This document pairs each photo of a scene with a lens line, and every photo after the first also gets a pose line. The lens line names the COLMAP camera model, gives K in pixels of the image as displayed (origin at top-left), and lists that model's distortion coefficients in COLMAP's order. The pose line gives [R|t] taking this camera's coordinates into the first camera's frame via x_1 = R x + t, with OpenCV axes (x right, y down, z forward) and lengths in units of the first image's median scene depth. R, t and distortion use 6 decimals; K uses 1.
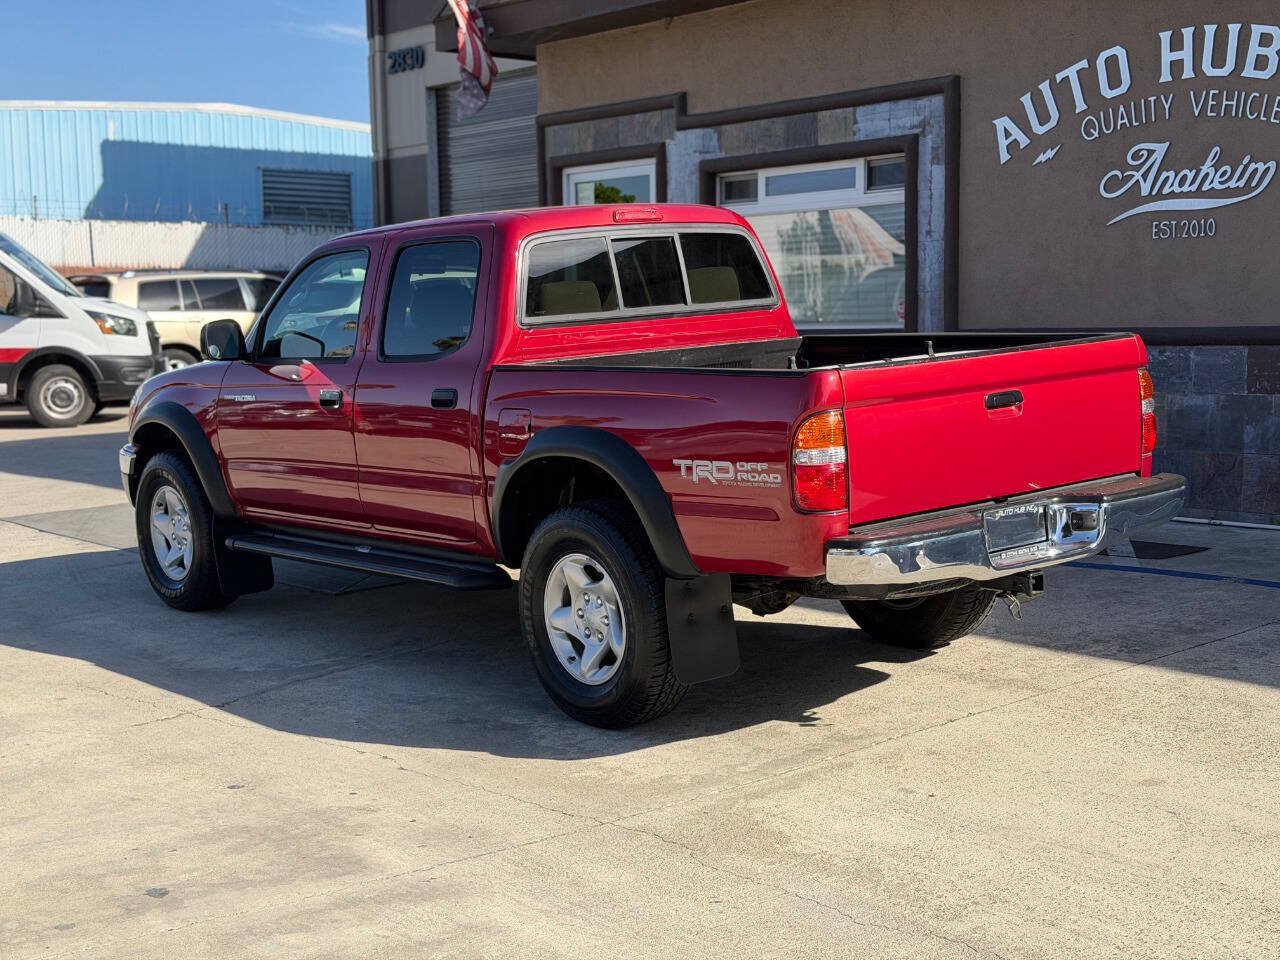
lens RADIAL K [[1788.5, 0, 632.6], [0, 1788.5, 493.9], [0, 0, 1]] dist [0.117449, 0.000000]
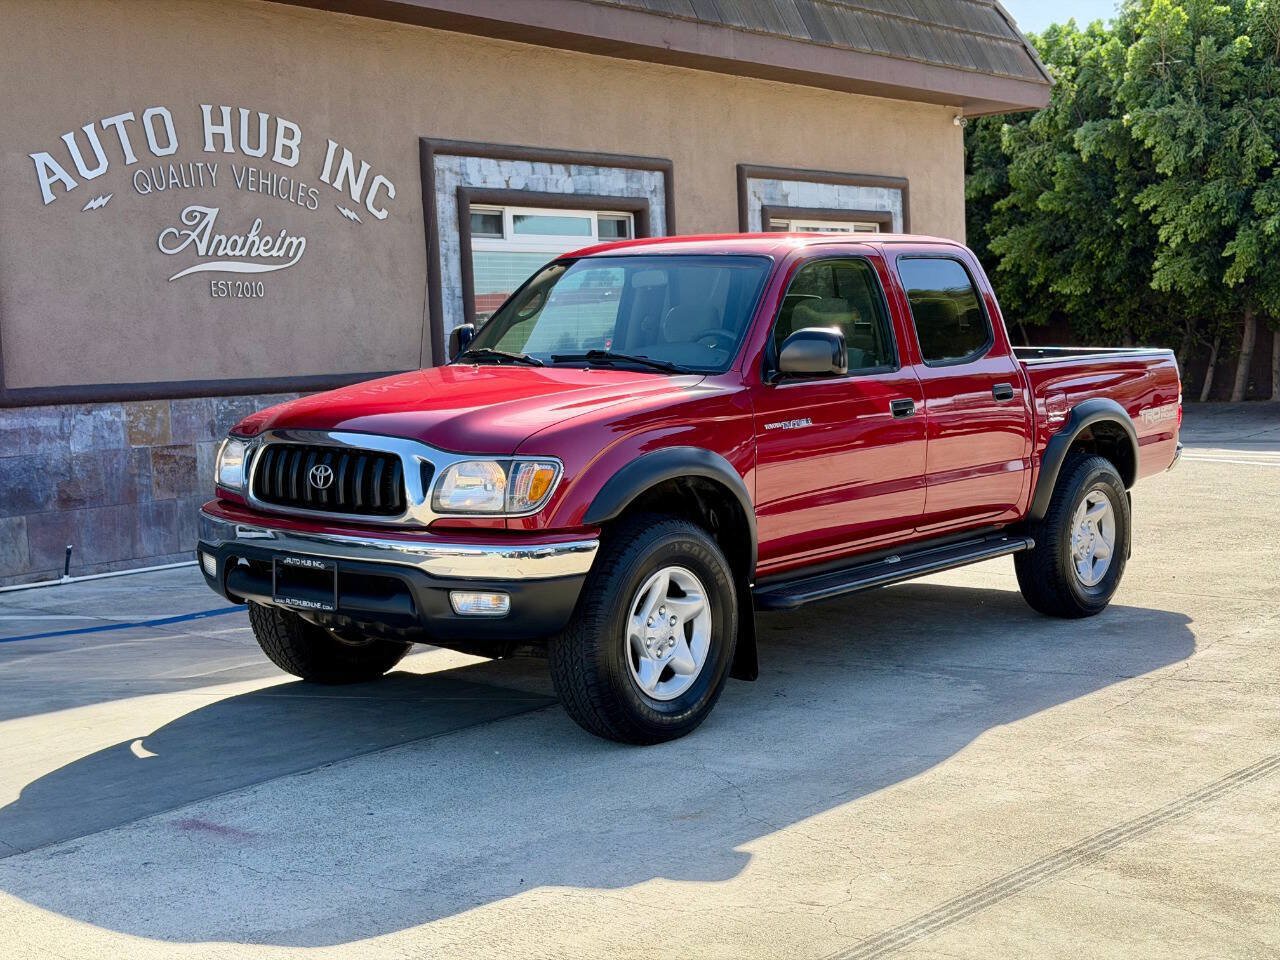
lens RADIAL K [[1788.5, 0, 645.3], [0, 1788.5, 484.9], [0, 0, 1]] dist [0.117449, 0.000000]
pose [[-0.176910, -0.048057, 0.983053, -0.813171], [0.140350, 0.987368, 0.073525, -0.074922], [-0.974169, 0.150979, -0.167930, 0.960255]]
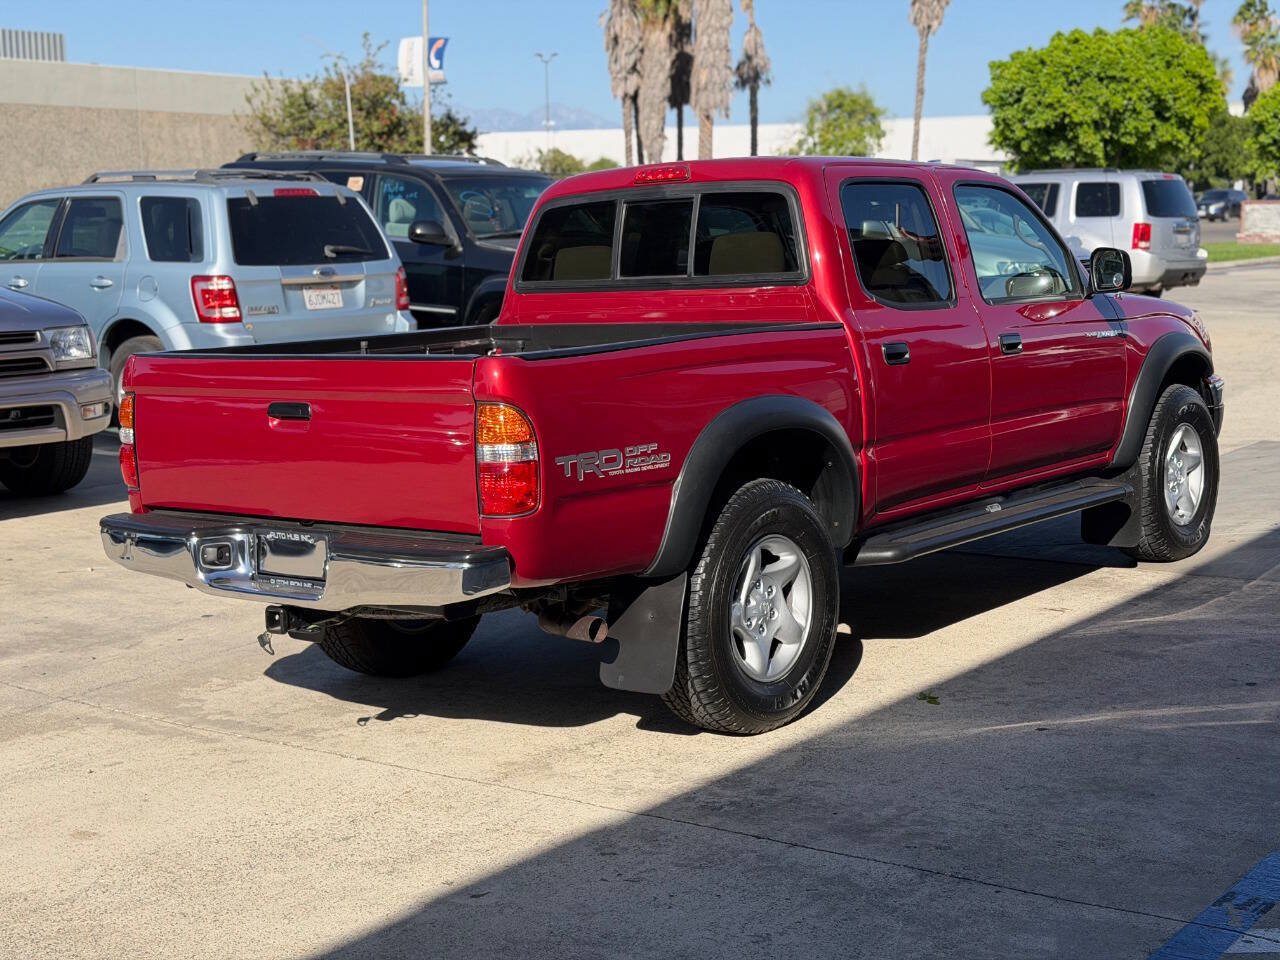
lens RADIAL K [[1788.5, 0, 652.0], [0, 1788.5, 482.8], [0, 0, 1]] dist [0.117449, 0.000000]
pose [[0.222068, 0.169308, -0.960219, 0.643669], [-0.097256, 0.983743, 0.150964, -0.098594], [0.970169, 0.059863, 0.234924, 0.560895]]
